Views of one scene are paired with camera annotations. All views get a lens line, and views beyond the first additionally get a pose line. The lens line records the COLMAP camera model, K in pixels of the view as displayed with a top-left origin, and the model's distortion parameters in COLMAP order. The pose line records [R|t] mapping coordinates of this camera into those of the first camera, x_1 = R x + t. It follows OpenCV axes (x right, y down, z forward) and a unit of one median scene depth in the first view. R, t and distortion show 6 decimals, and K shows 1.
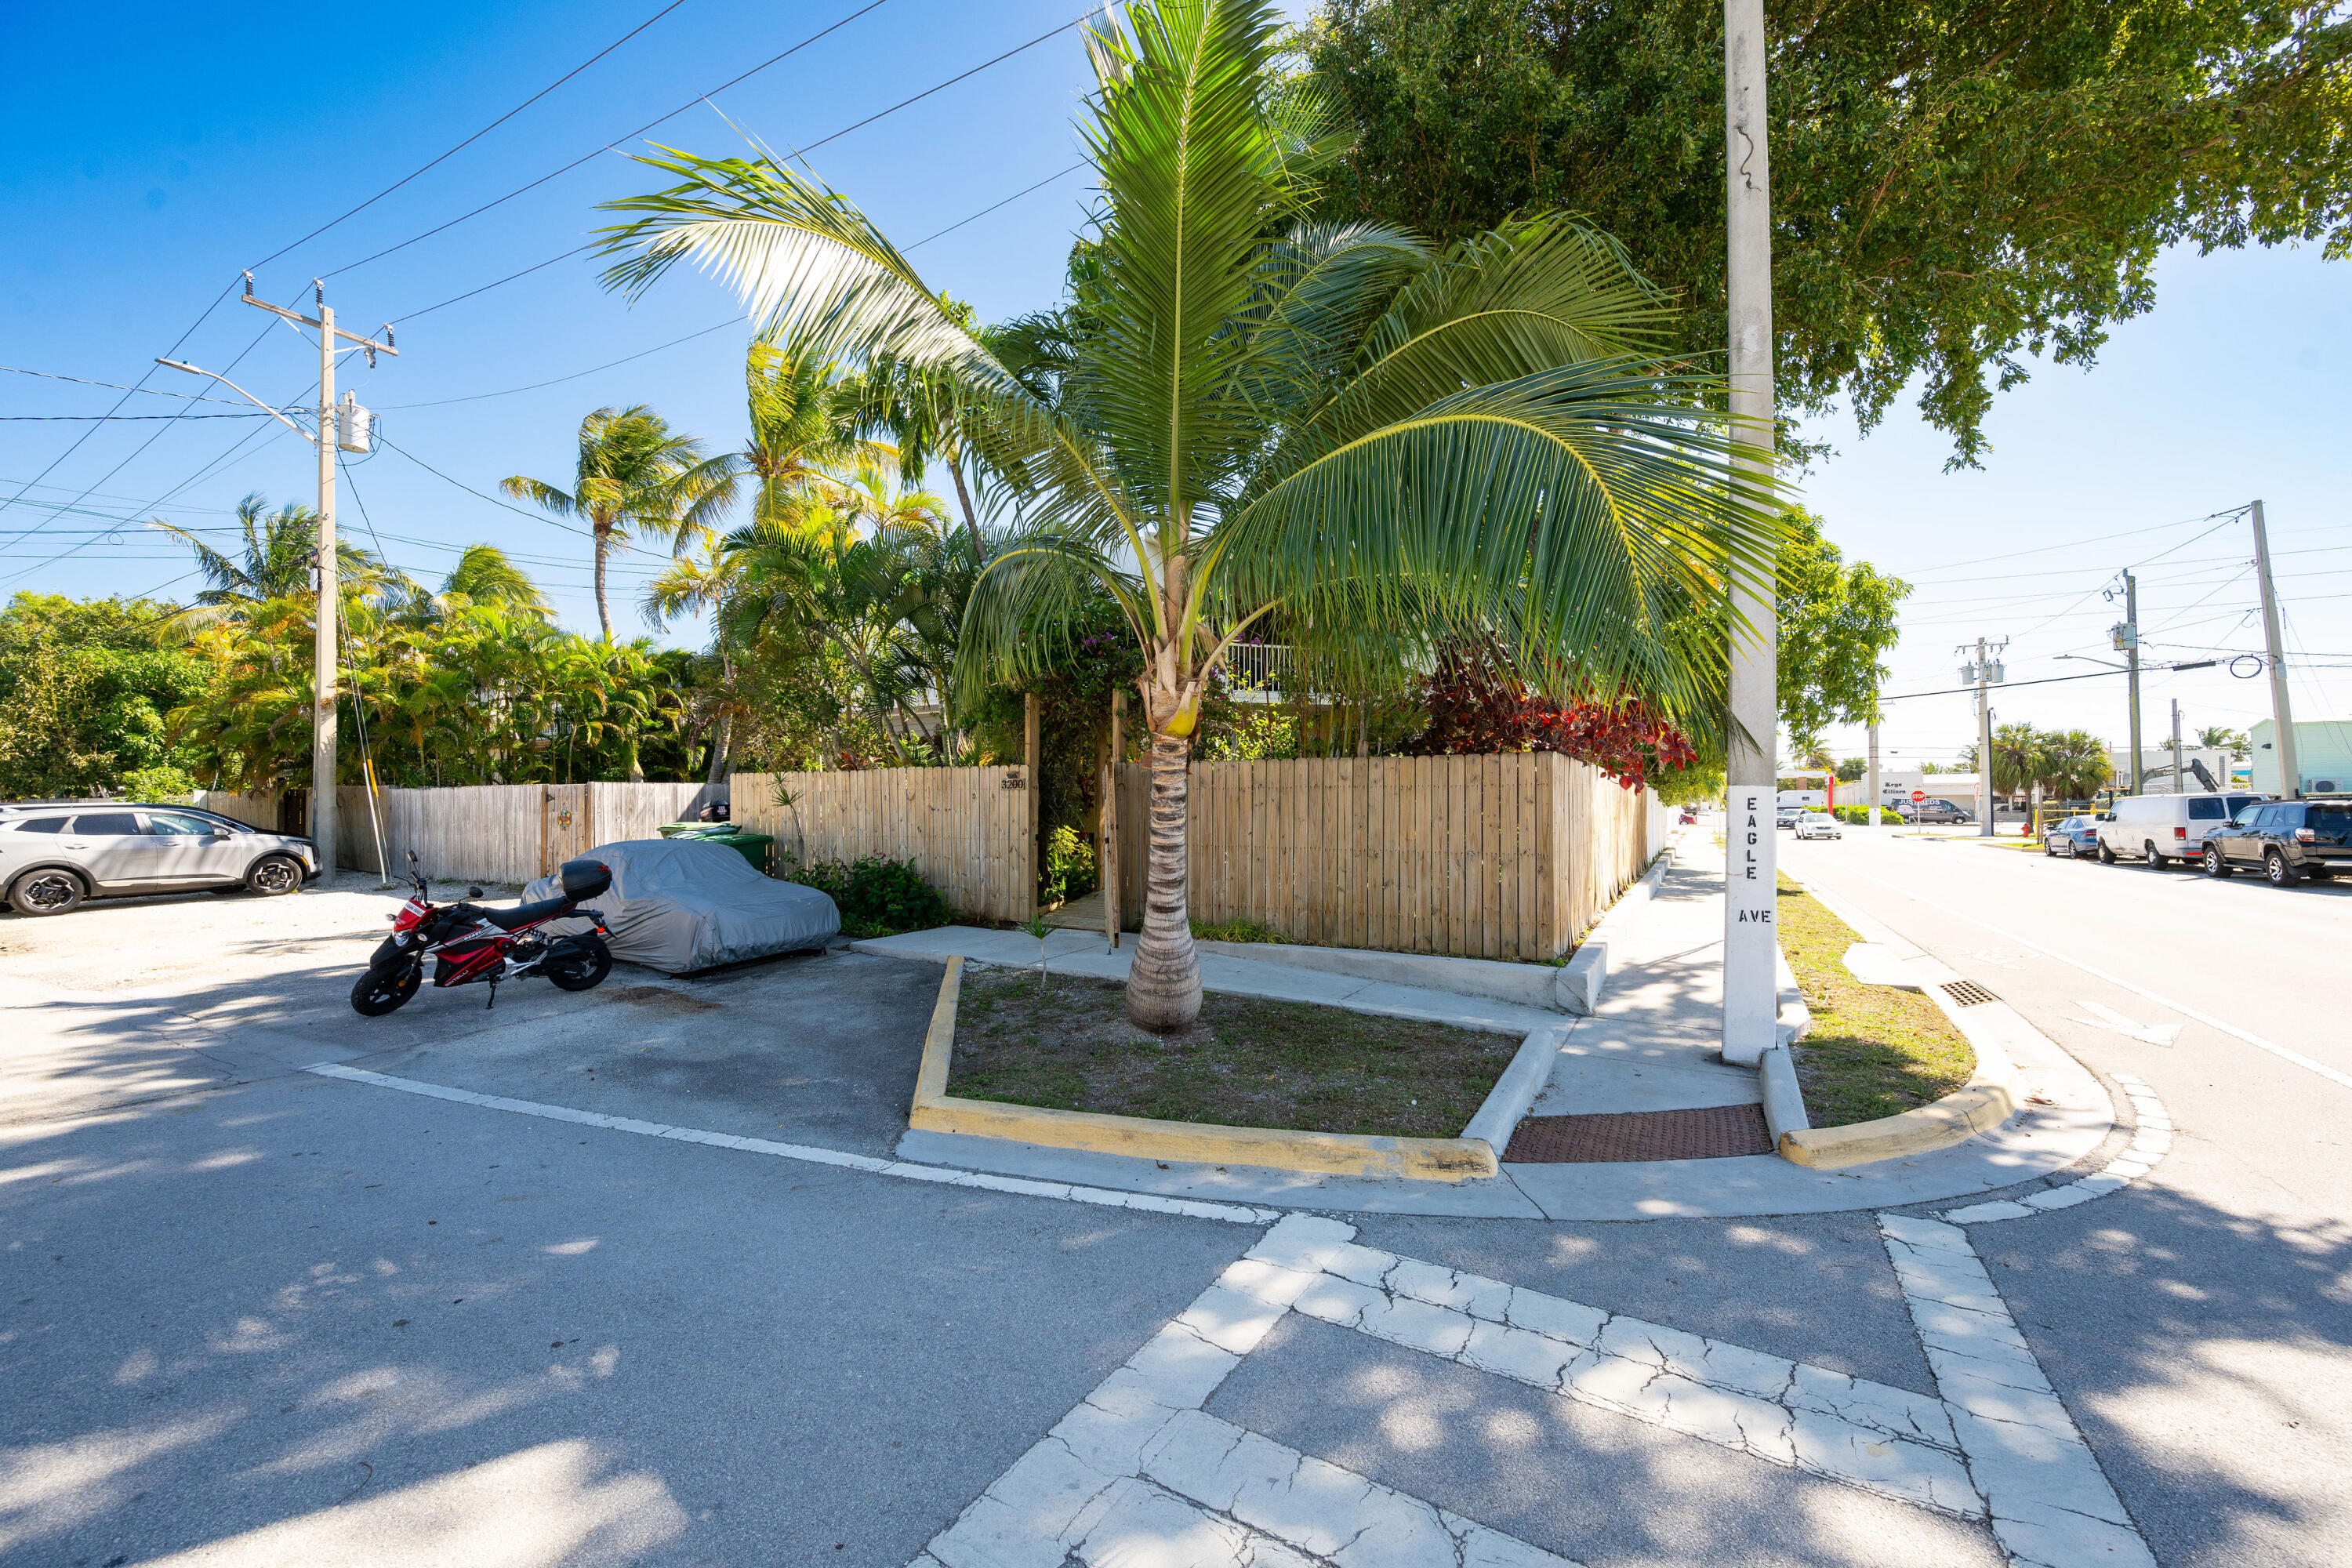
lens RADIAL K [[916.7, 0, 1175.4], [0, 916.7, 794.1], [0, 0, 1]] dist [-0.003108, 0.000440]
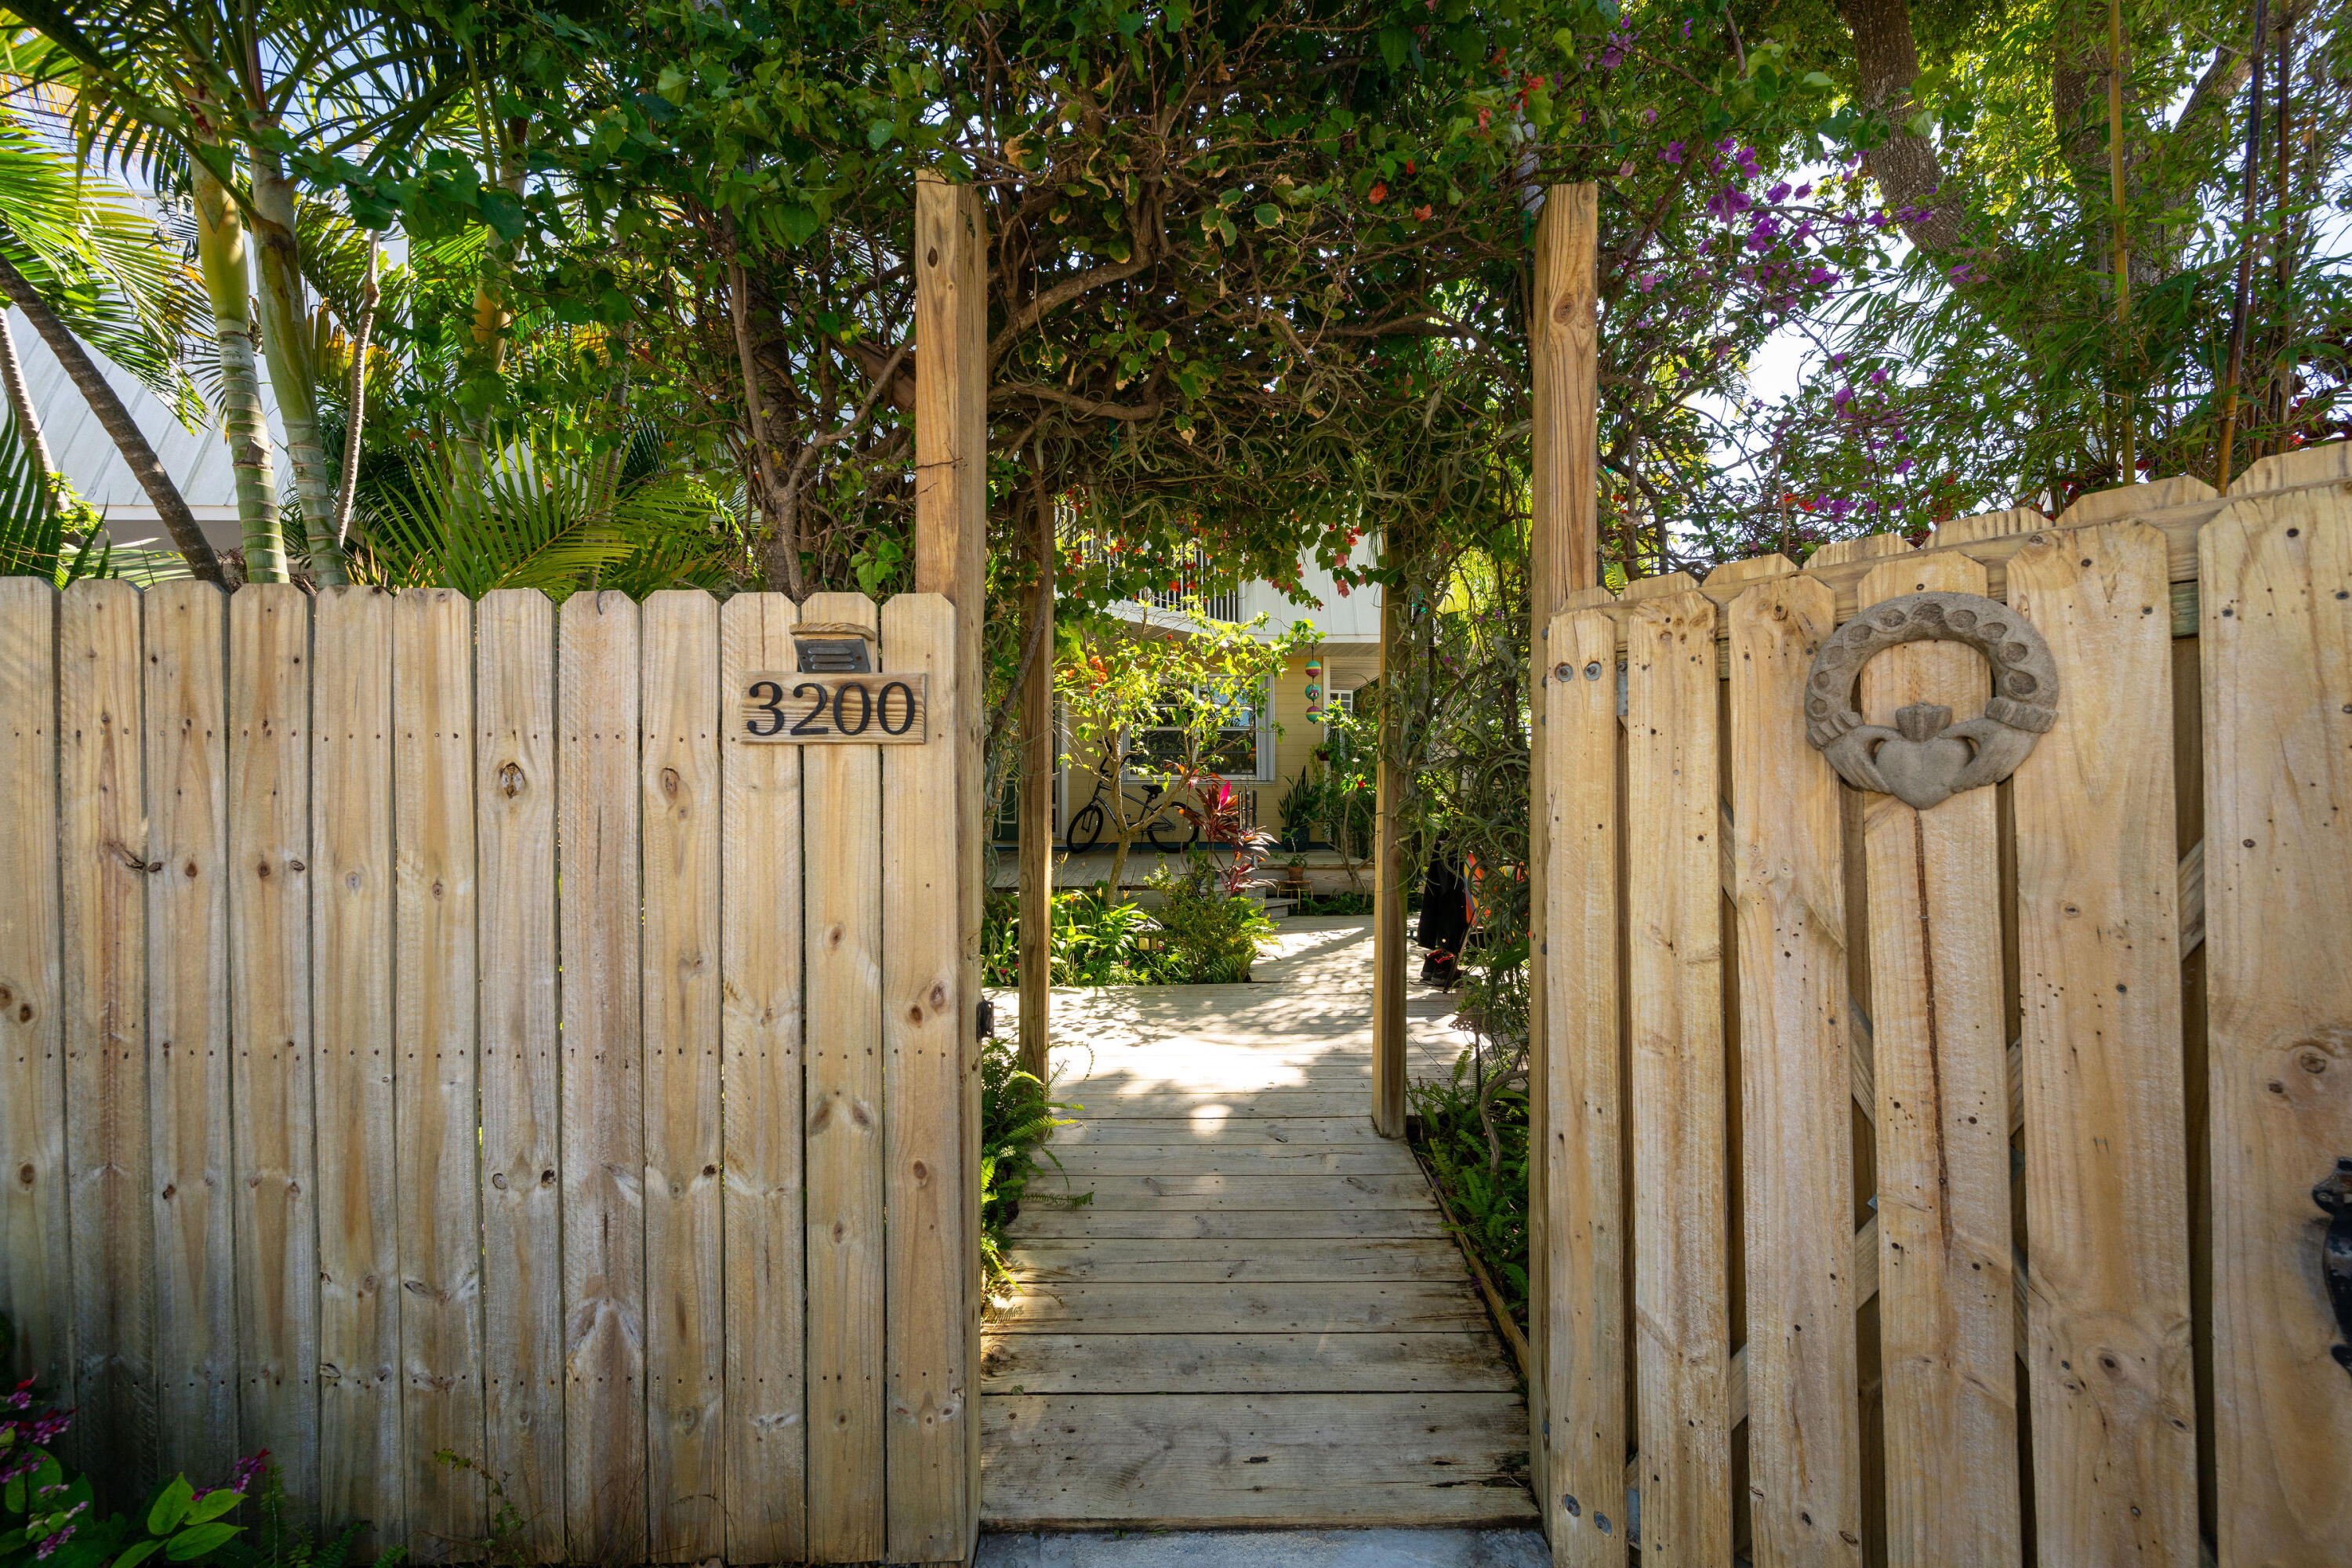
lens RADIAL K [[916.7, 0, 1176.9], [0, 916.7, 785.3], [0, 0, 1]] dist [-0.003108, 0.000440]
pose [[0.844980, 0.005462, 0.534770, -0.212647], [-0.008502, 0.999959, 0.003221, 0.001718], [-0.534731, -0.007268, 0.844991, 0.829766]]
